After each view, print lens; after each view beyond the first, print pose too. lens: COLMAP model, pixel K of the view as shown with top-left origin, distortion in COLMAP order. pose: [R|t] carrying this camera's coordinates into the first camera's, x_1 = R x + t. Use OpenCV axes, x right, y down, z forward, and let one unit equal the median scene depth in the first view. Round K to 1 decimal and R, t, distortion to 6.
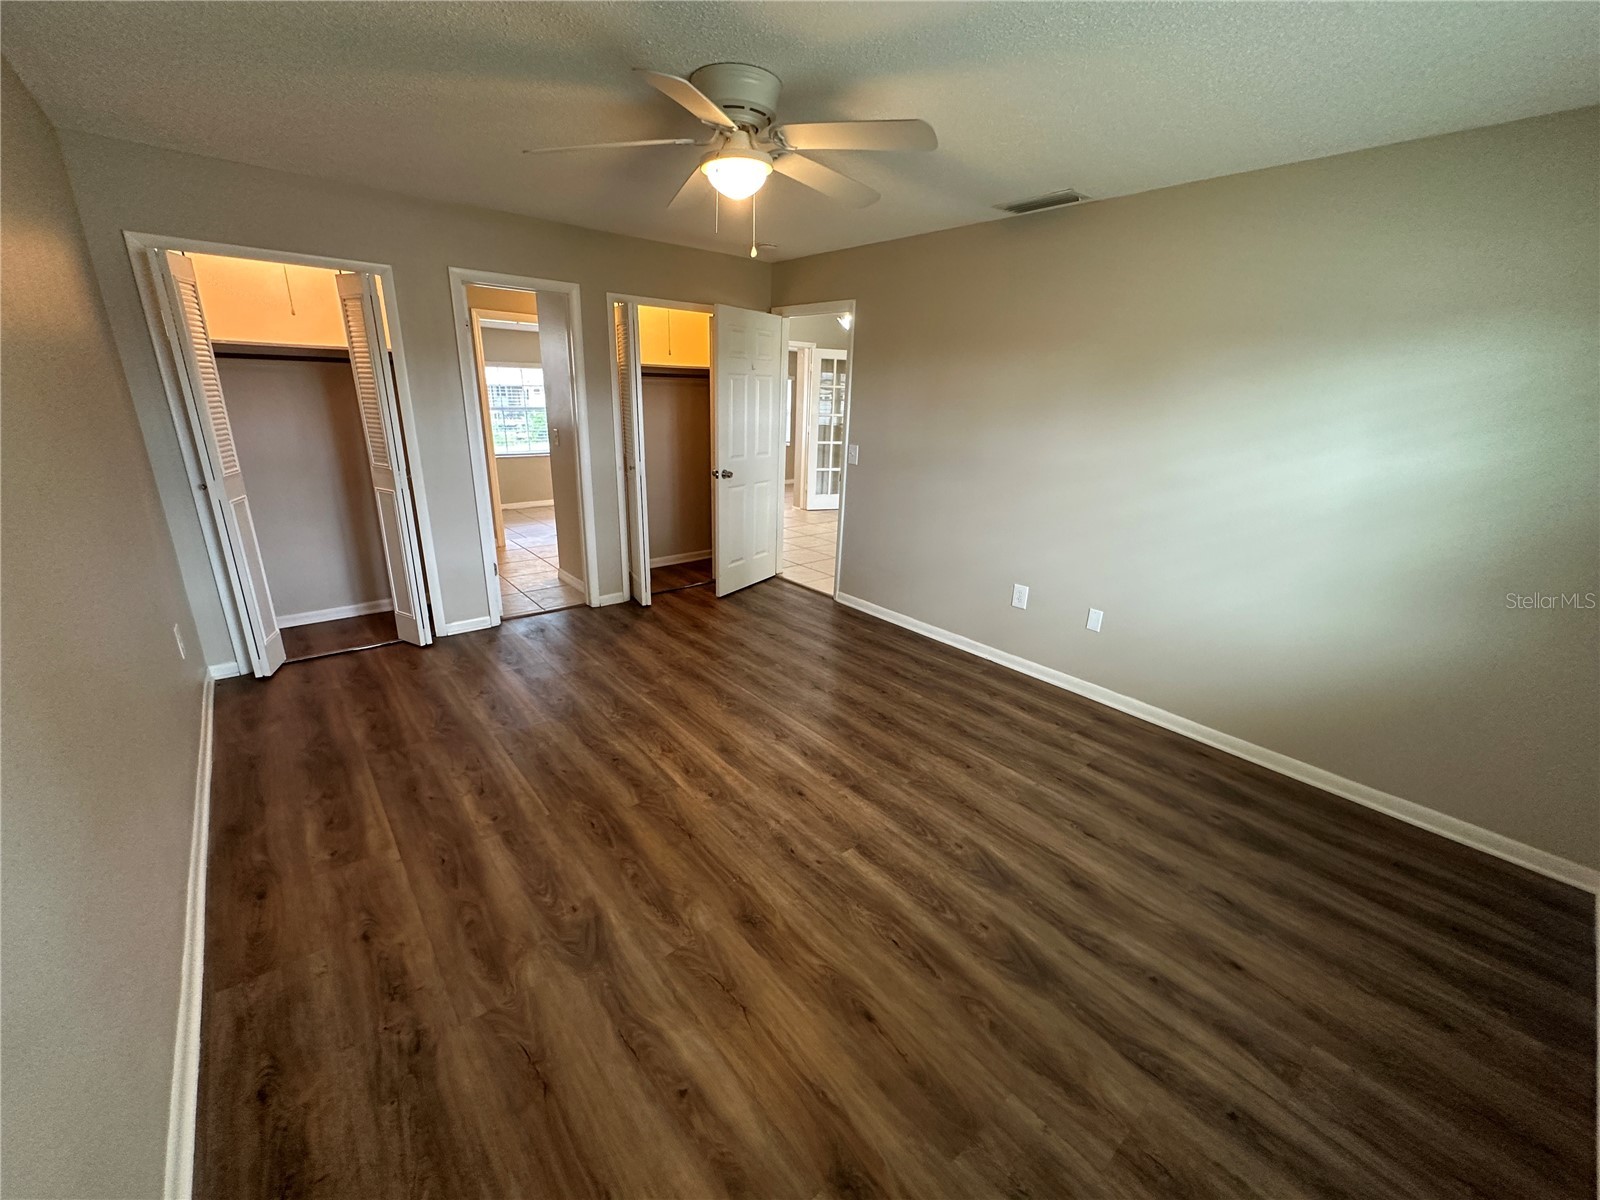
lens RADIAL K [[637.5, 0, 814.3], [0, 637.5, 594.0], [0, 0, 1]] dist [-0.003453, 0.000947]
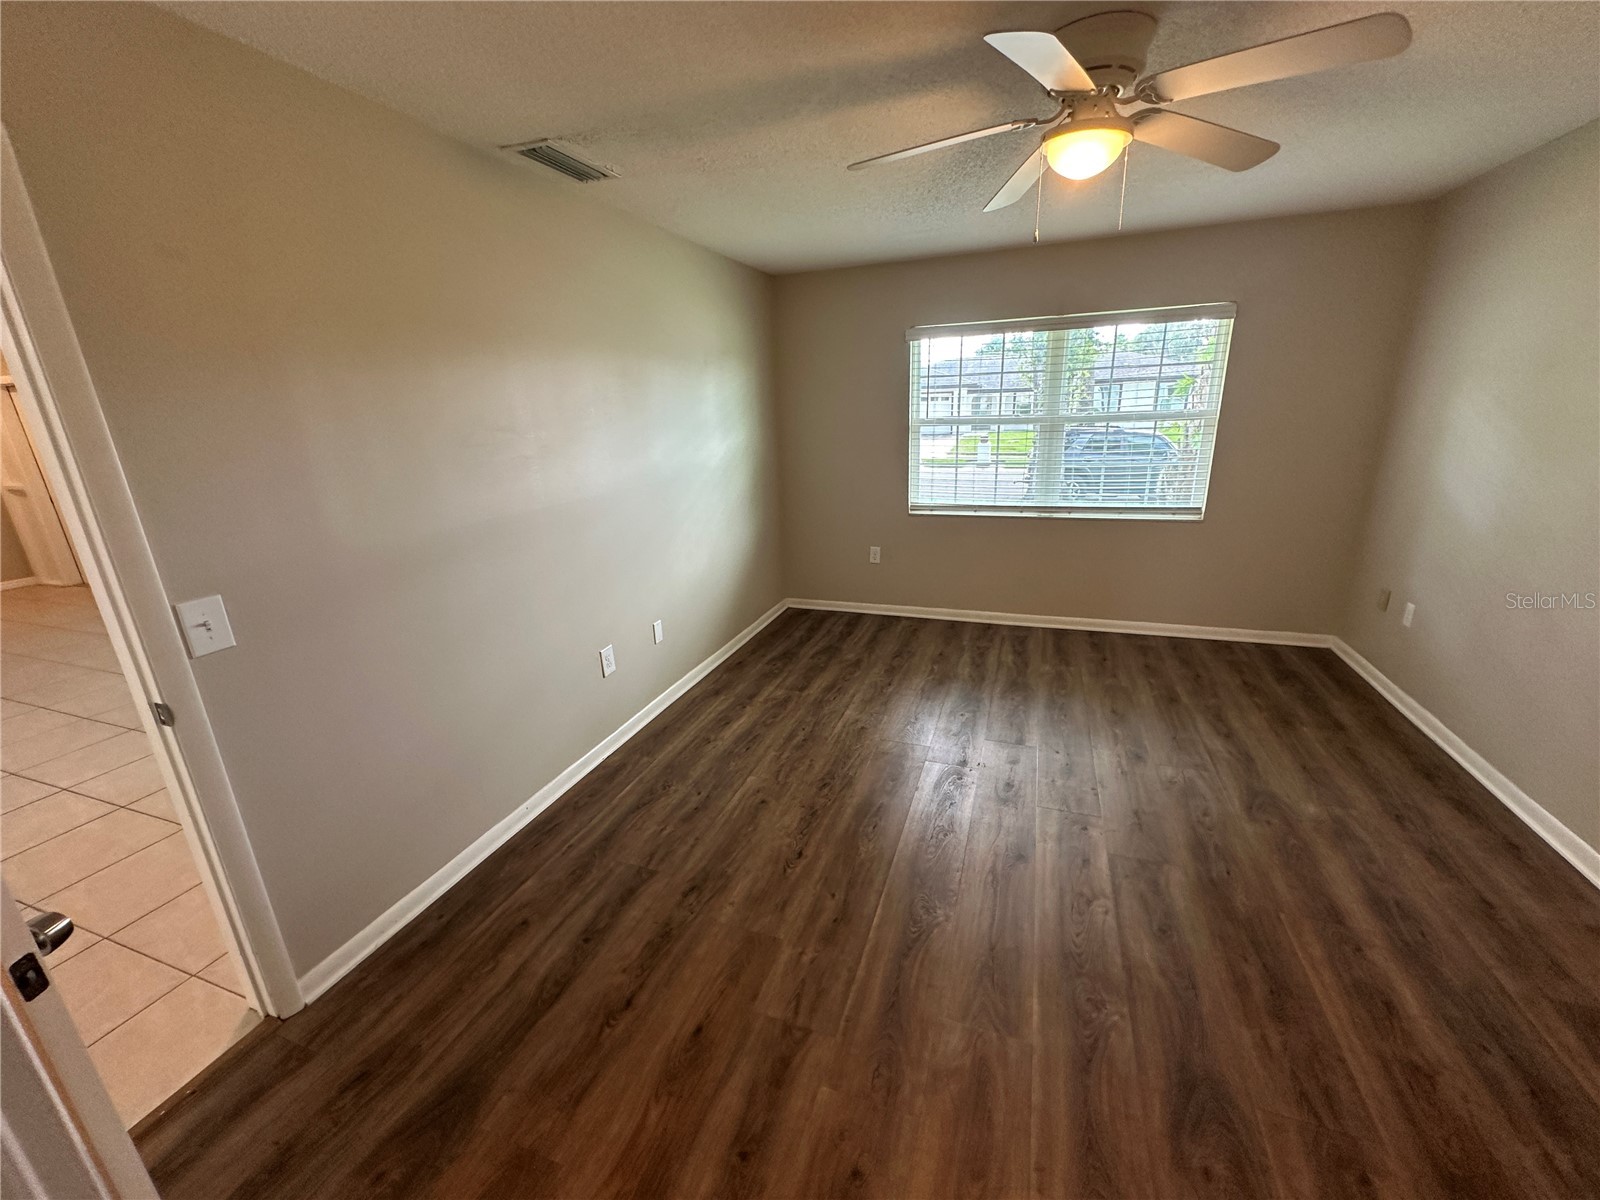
lens RADIAL K [[637.5, 0, 812.4], [0, 637.5, 605.5], [0, 0, 1]] dist [-0.003453, 0.000947]
pose [[-0.490642, -0.279264, 0.825398, -0.670067], [0.286574, 0.842842, 0.455514, -0.517037], [-0.822889, 0.460032, -0.333504, 1.548708]]
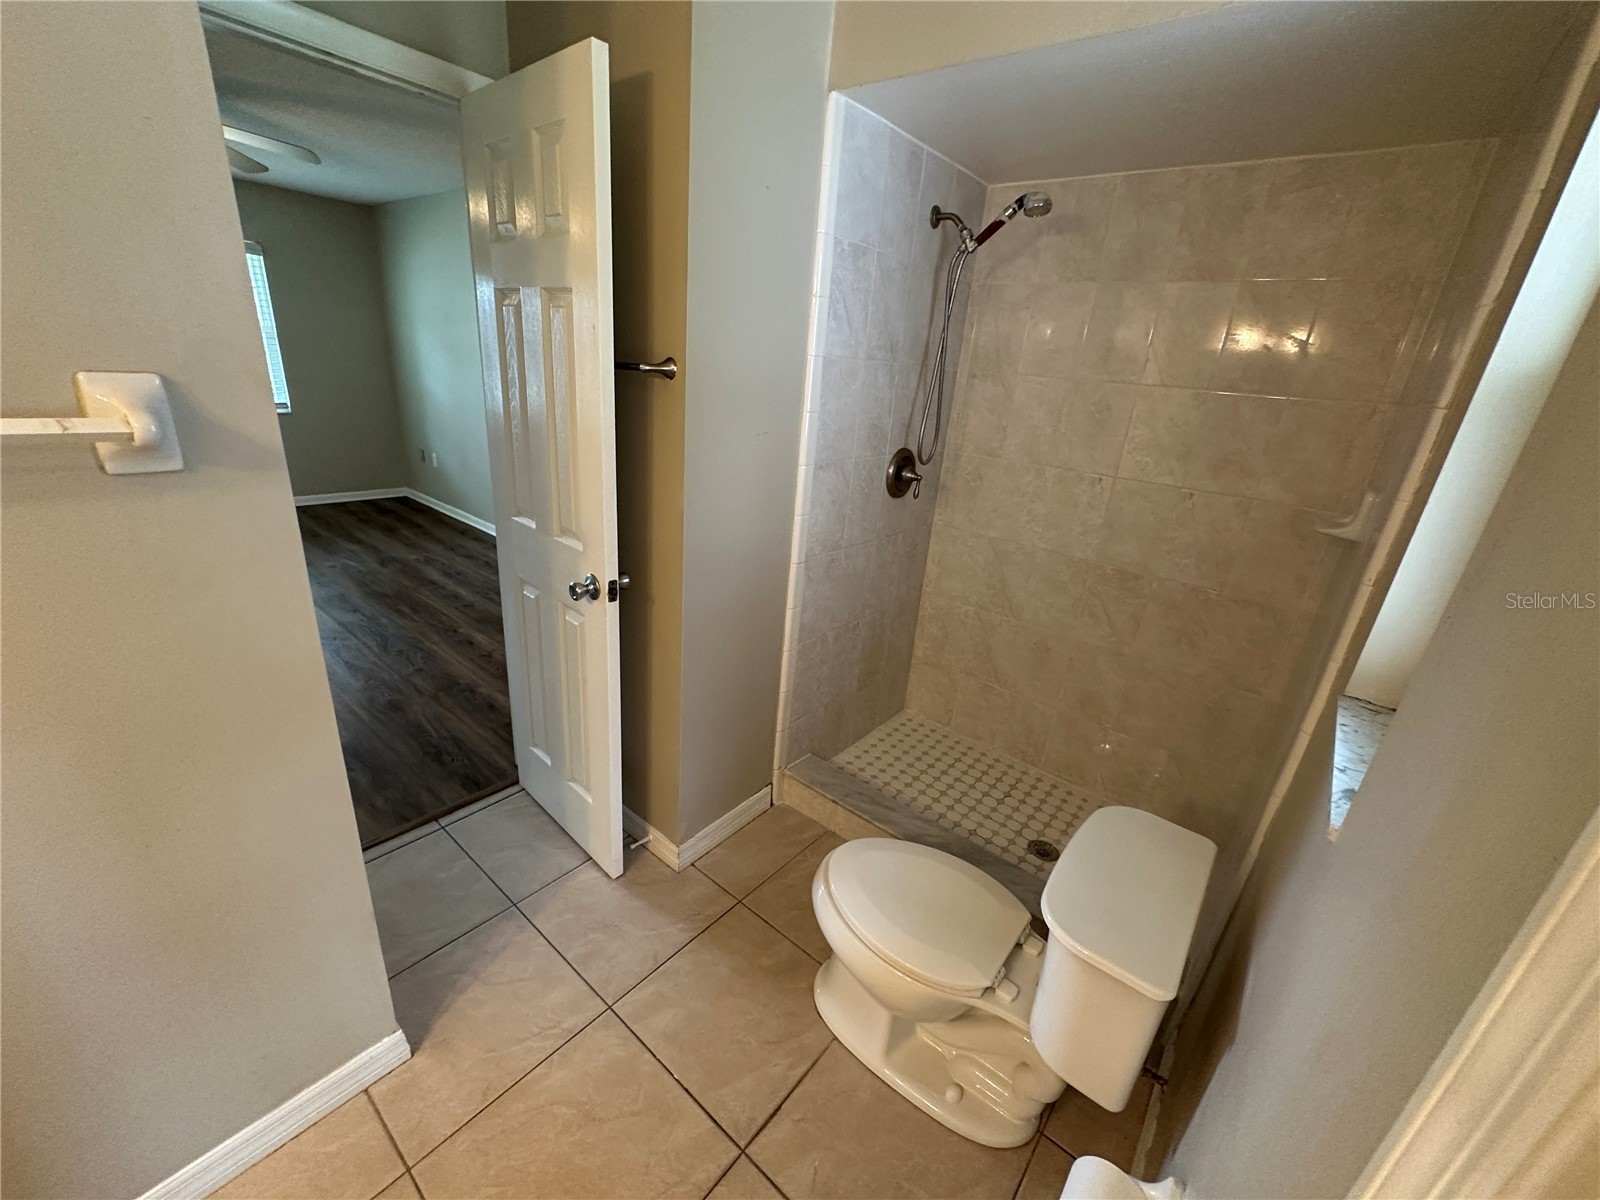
lens RADIAL K [[637.5, 0, 796.8], [0, 637.5, 605.2], [0, 0, 1]] dist [-0.003453, 0.000947]
pose [[-0.979854, -0.056763, -0.191481, -1.062421], [-0.165049, 0.769991, 0.616338, -0.781634], [0.112453, 0.635524, -0.763847, 2.341027]]
